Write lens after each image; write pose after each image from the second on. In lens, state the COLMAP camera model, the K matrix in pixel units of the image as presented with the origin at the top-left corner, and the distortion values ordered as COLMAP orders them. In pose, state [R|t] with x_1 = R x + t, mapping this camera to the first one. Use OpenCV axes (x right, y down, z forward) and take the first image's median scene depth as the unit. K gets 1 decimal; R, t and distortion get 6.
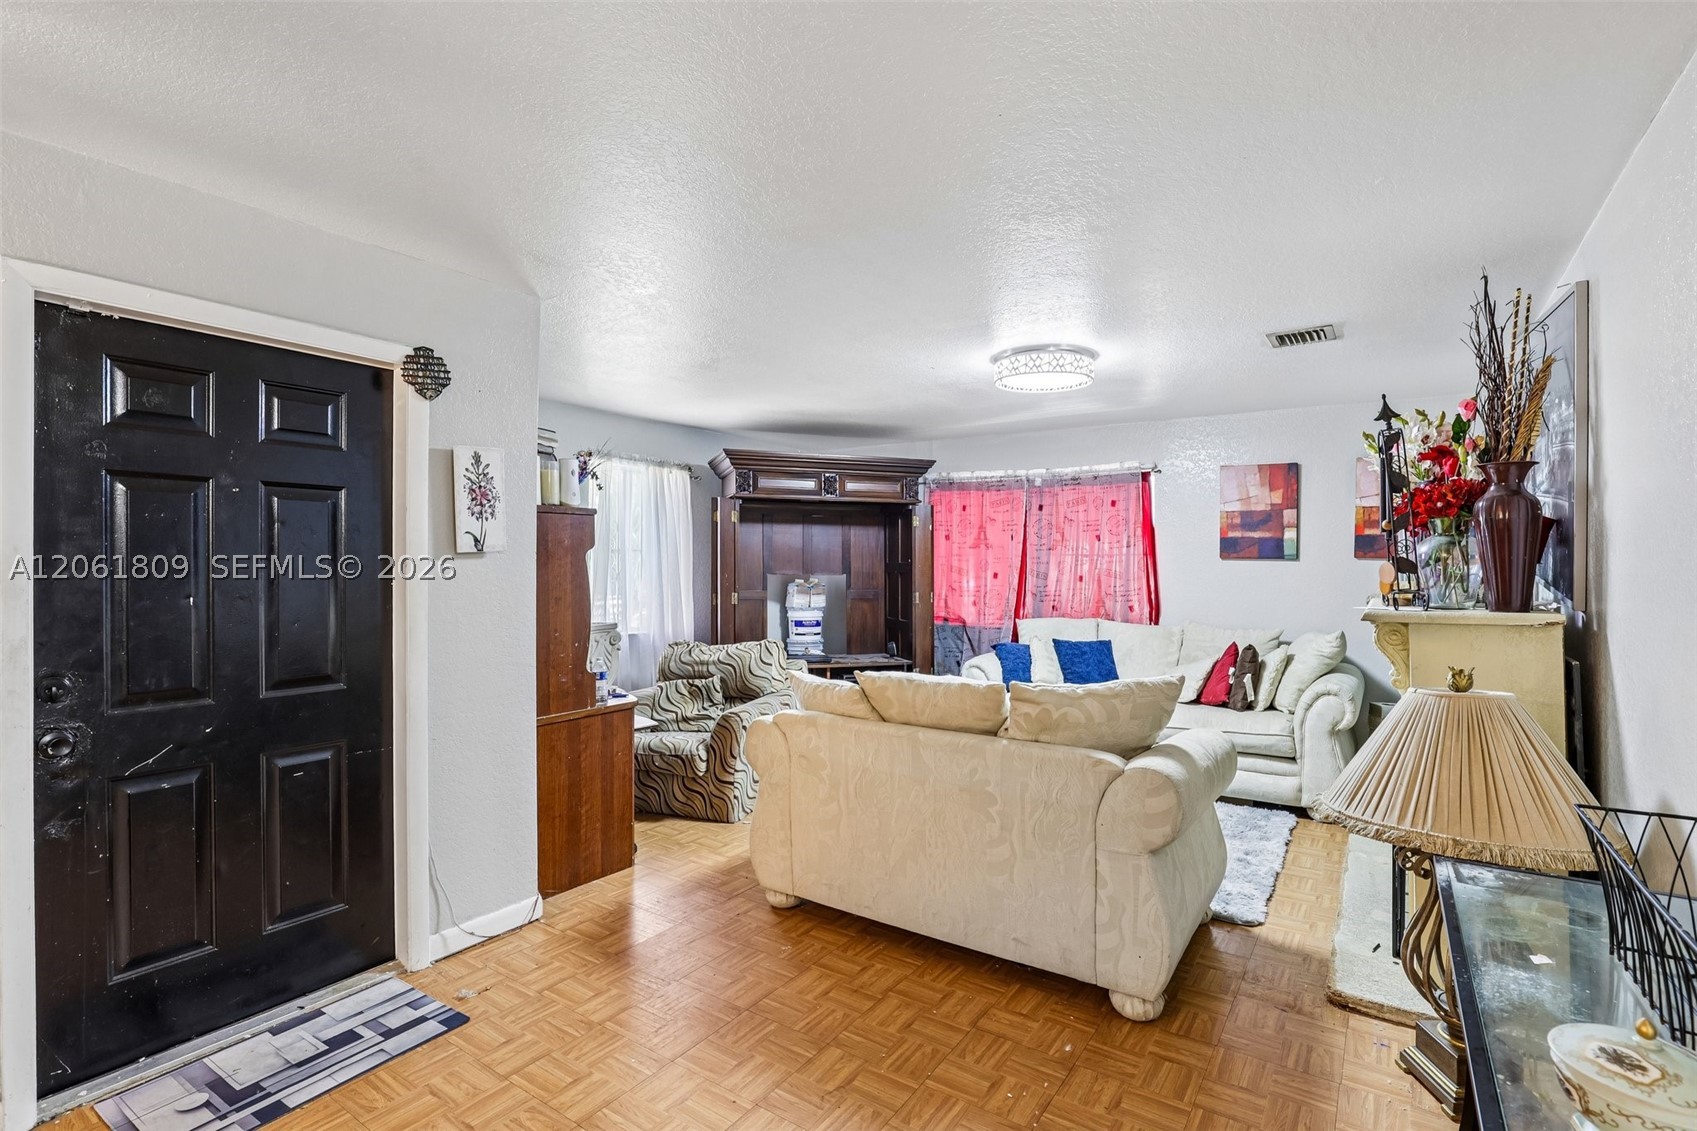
lens RADIAL K [[788.4, 0, 840.9], [0, 788.4, 546.9], [0, 0, 1]] dist [-0.028547, 0.000264]
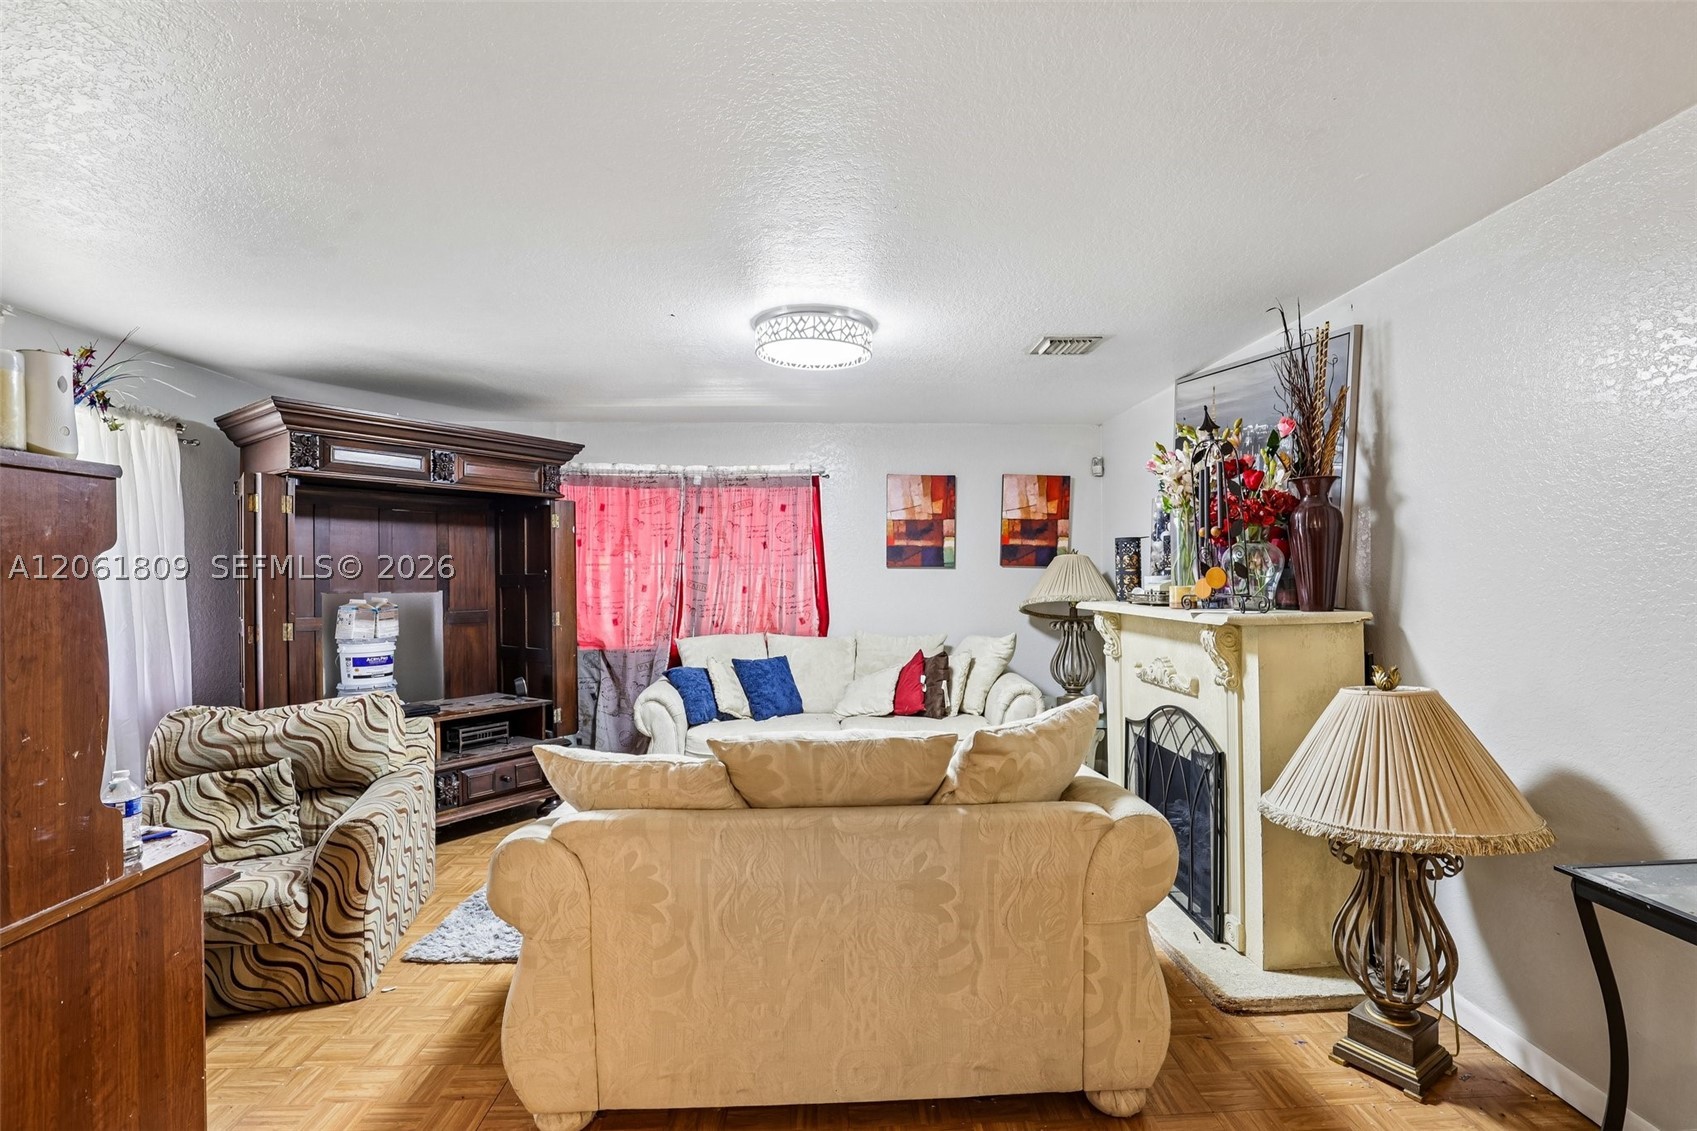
lens RADIAL K [[783.3, 0, 858.3], [0, 783.3, 570.8], [0, 0, 1]] dist [-0.036978, 0.009975]
pose [[0.795655, -0.007146, 0.605708, -0.232183], [-0.002438, 0.999885, 0.015000, 0.007769], [-0.605745, -0.013411, 0.795545, 0.351972]]
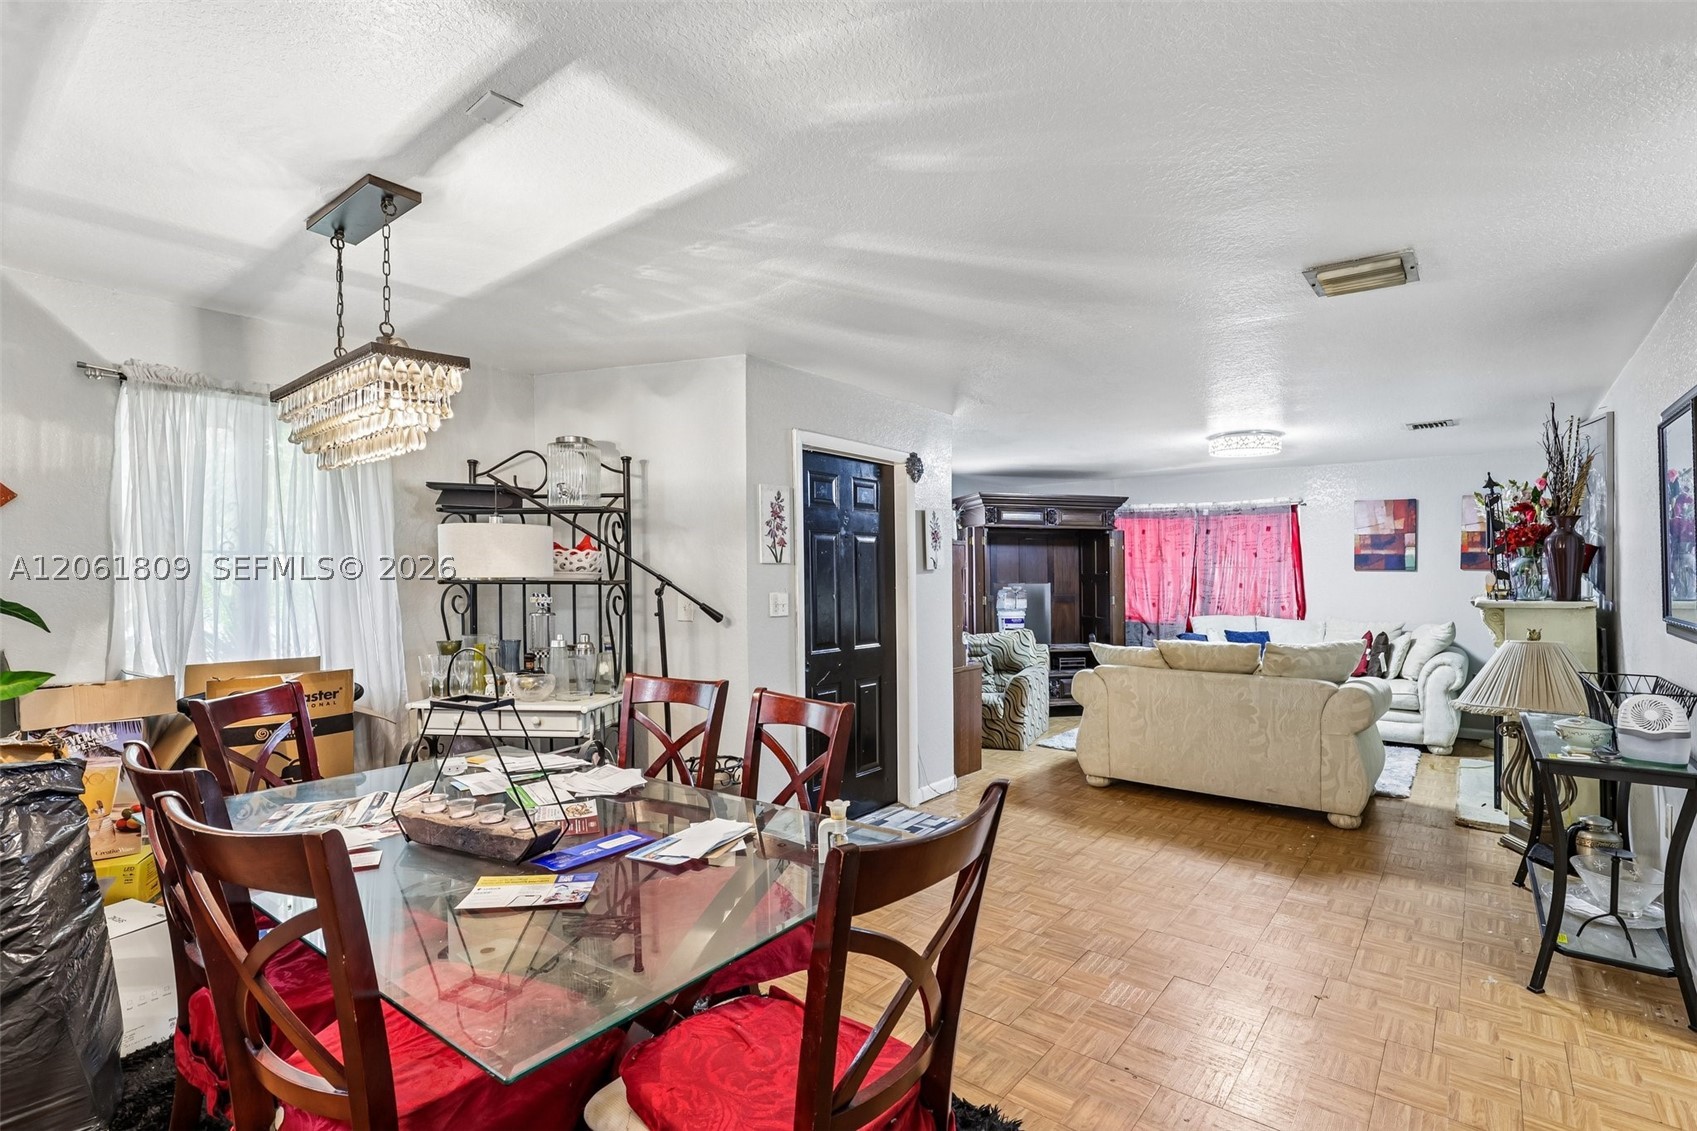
lens RADIAL K [[763.8, 0, 848.5], [0, 763.8, 565.5], [0, 0, 1]] dist [-0.031373, 0.000423]
pose [[0.996264, -0.005191, -0.086200, -0.412275], [0.006002, 0.999940, 0.009146, -0.015005], [0.086148, -0.009630, 0.996236, -0.553005]]
